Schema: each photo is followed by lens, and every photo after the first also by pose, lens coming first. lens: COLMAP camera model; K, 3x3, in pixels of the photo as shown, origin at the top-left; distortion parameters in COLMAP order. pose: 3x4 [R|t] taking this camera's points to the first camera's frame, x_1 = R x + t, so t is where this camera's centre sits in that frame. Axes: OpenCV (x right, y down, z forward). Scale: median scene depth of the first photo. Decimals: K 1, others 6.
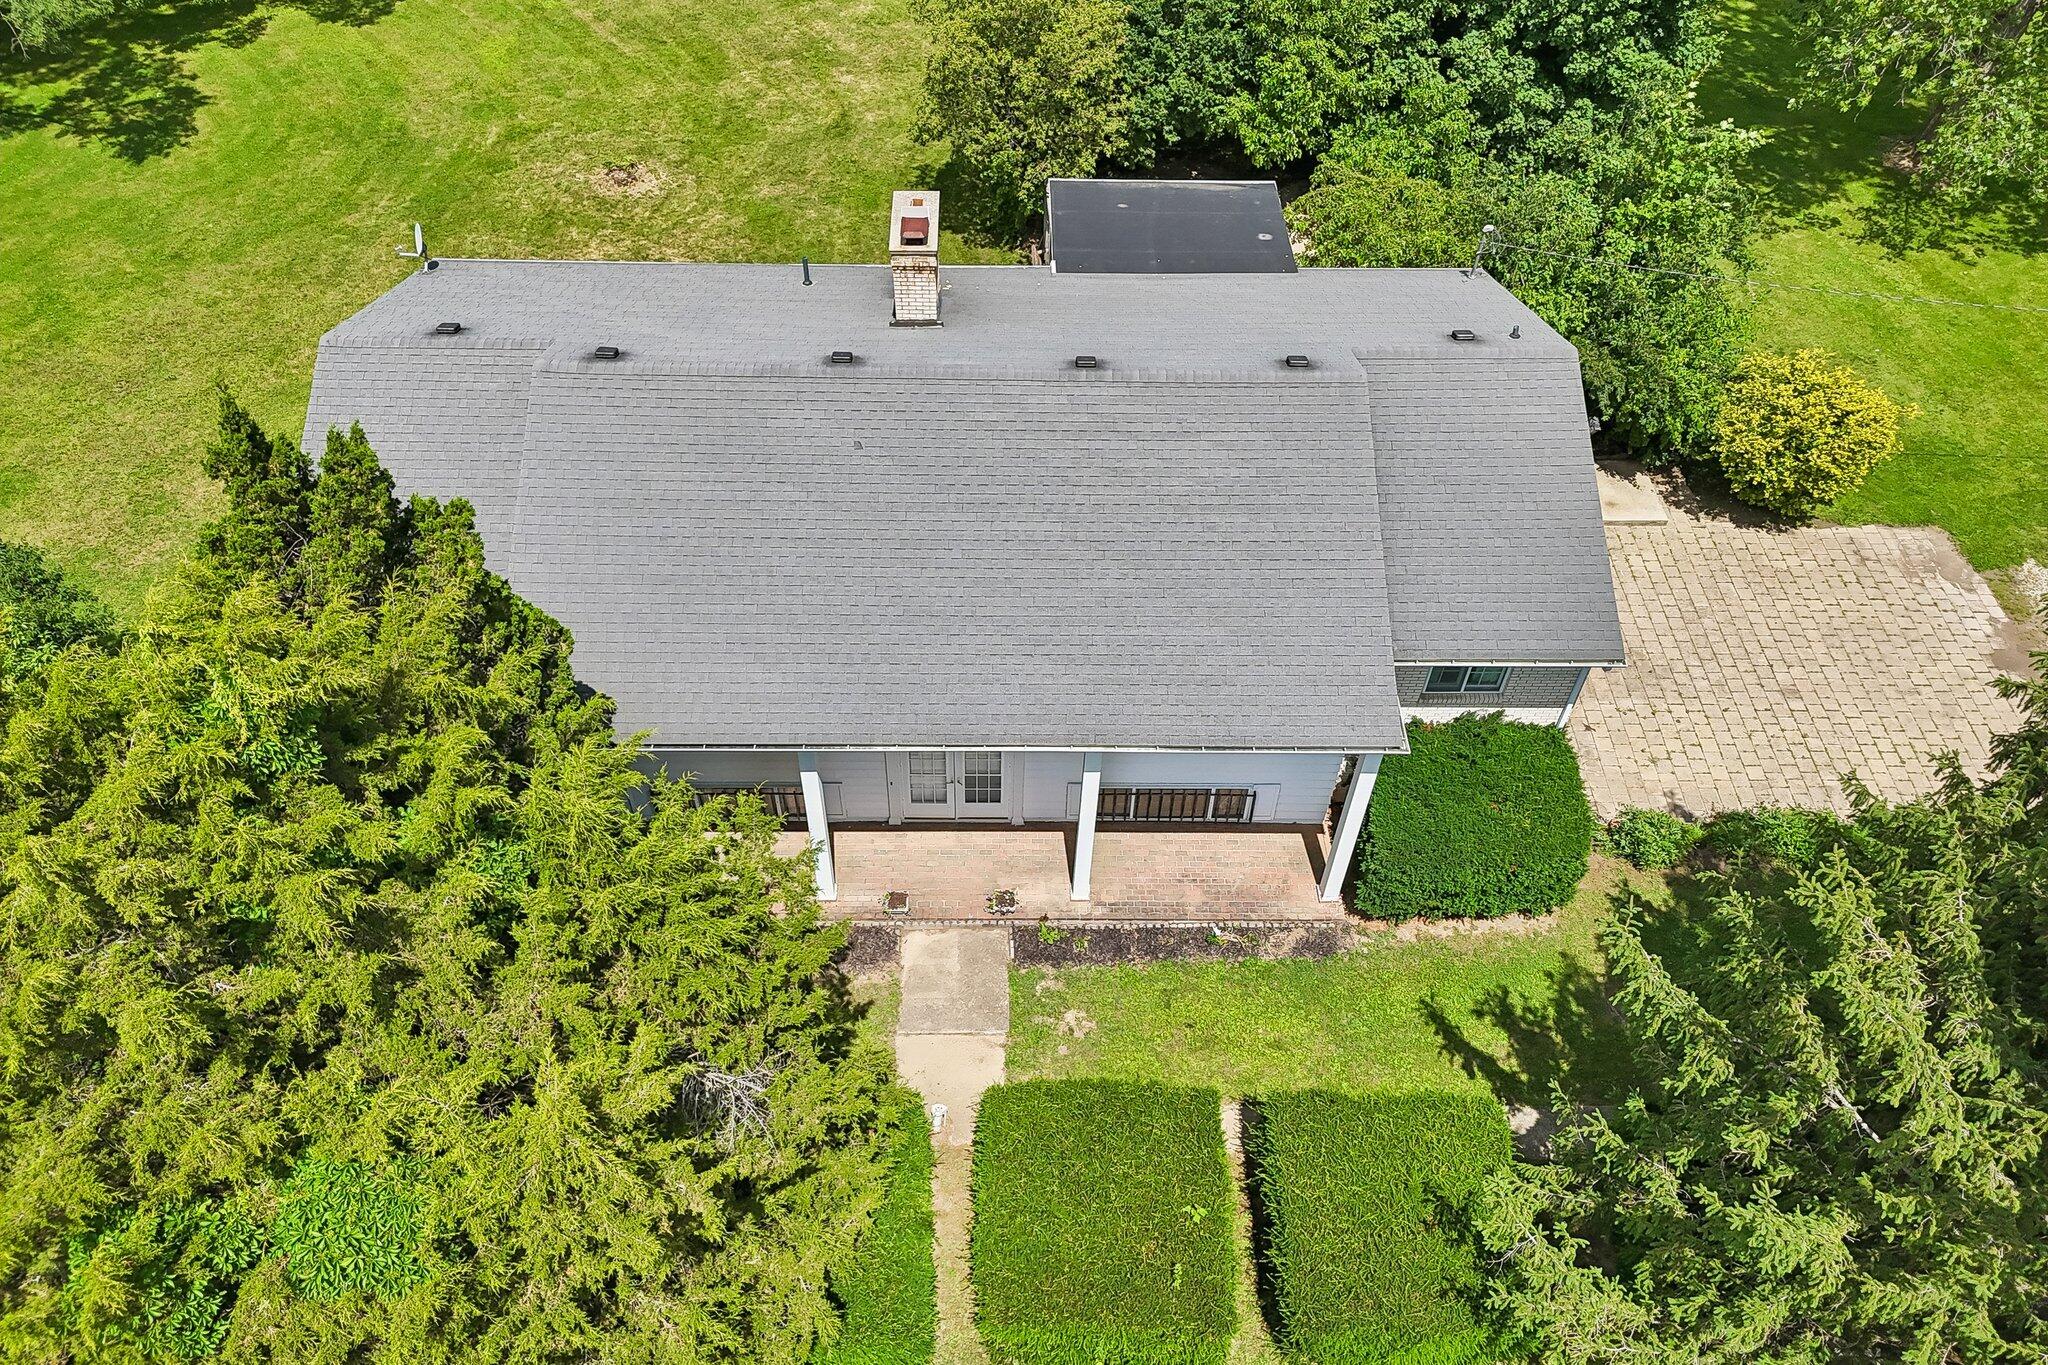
lens RADIAL K [[1490.3, 0, 1026.4], [0, 1490.3, 681.2], [0, 0, 1]] dist [0.038234, -0.020544]
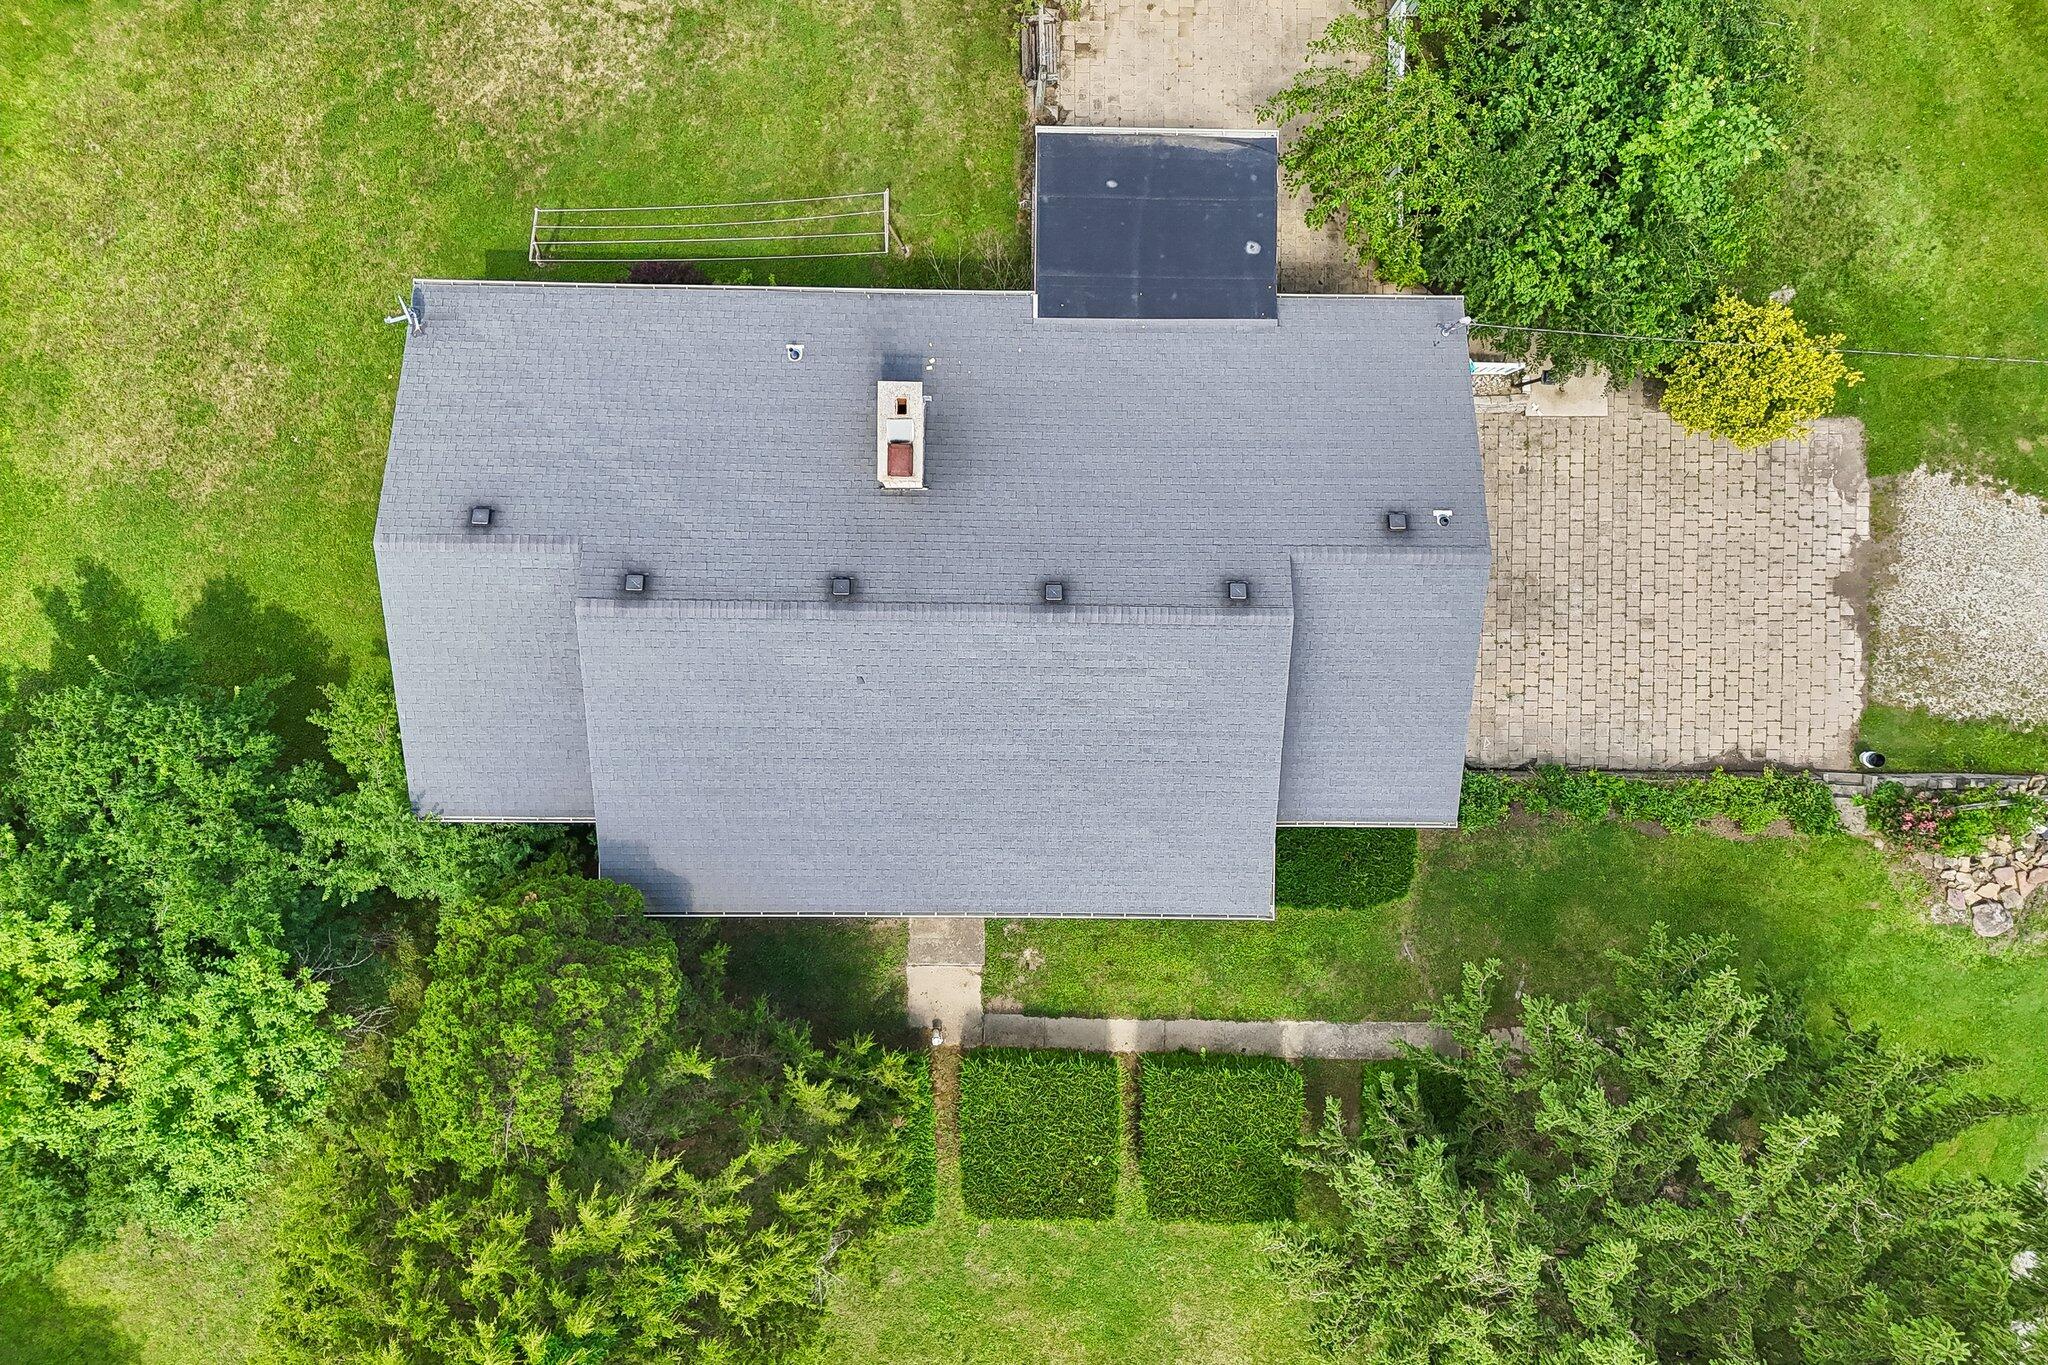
lens RADIAL K [[1490.3, 0, 1030.0], [0, 1490.3, 682.9], [0, 0, 1]] dist [0.038234, -0.020544]
pose [[0.999696, 0.021898, 0.011356, 0.009694], [-0.023984, 0.755226, 0.655026, -0.886059], [0.005767, -0.655099, 0.755521, 0.085637]]
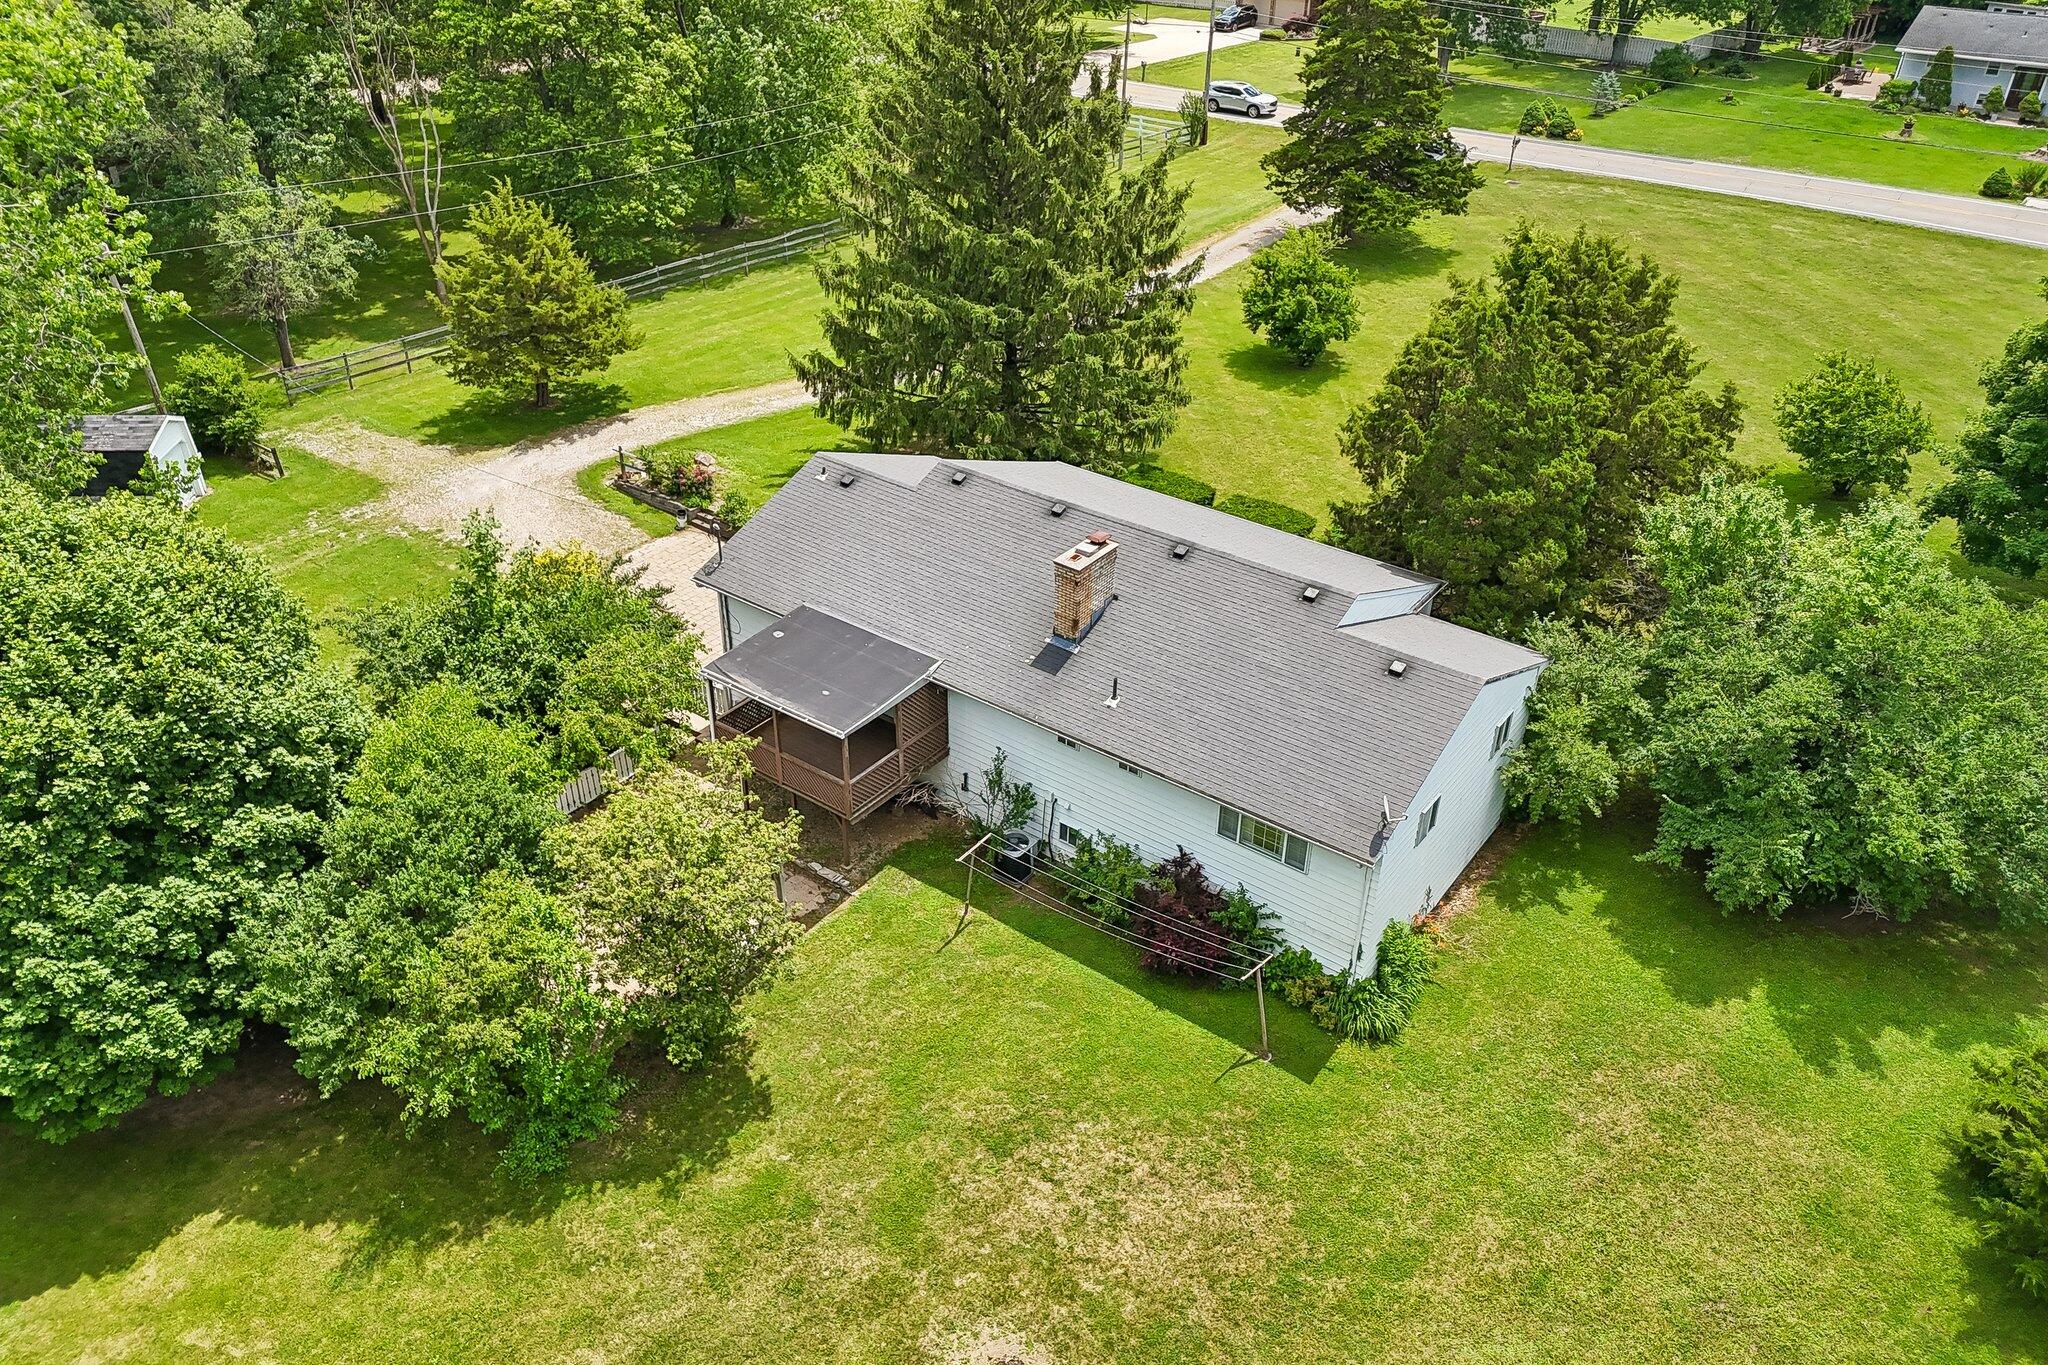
lens RADIAL K [[1490.3, 0, 1030.4], [0, 1490.3, 683.4], [0, 0, 1]] dist [0.038234, -0.020544]
pose [[-0.794285, -0.351733, 0.495374, -0.818349], [0.440467, 0.228206, 0.868281, -1.608914], [-0.418450, 0.907858, -0.026334, 1.208732]]
